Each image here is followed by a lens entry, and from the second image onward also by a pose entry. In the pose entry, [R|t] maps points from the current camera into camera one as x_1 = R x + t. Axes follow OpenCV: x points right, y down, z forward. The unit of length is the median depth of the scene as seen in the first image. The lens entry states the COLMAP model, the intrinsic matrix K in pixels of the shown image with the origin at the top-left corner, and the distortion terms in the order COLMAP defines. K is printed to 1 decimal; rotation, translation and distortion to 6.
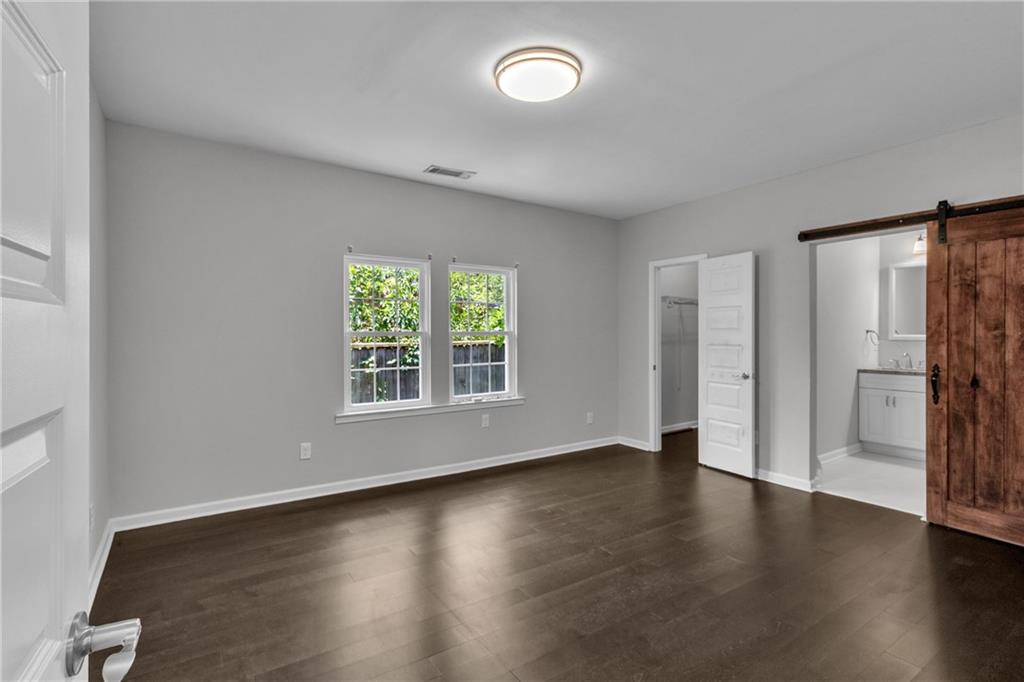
lens RADIAL K [[495.1, 0, 501.2], [0, 495.1, 335.4], [0, 0, 1]] dist [0.000376, 0.000176]
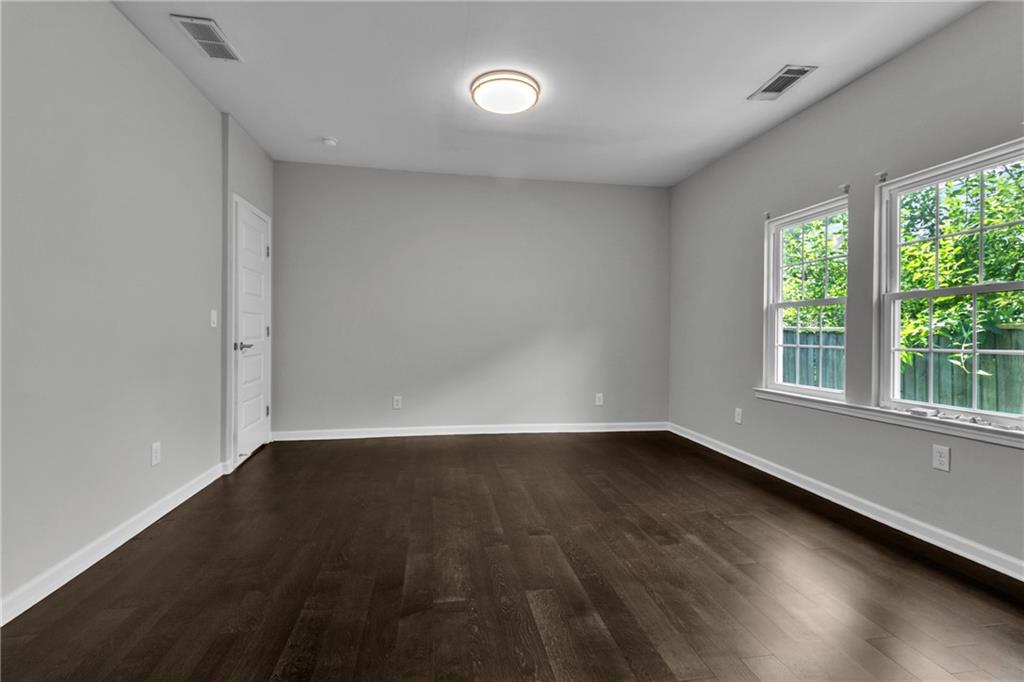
lens RADIAL K [[485.8, 0, 515.0], [0, 485.8, 326.5], [0, 0, 1]] dist [0.000888, 0.000606]
pose [[-0.395579, -0.008573, -0.918392, 0.918550], [-0.011805, 0.999921, -0.004249, 0.060177], [0.918356, 0.009161, -0.395649, 1.160257]]
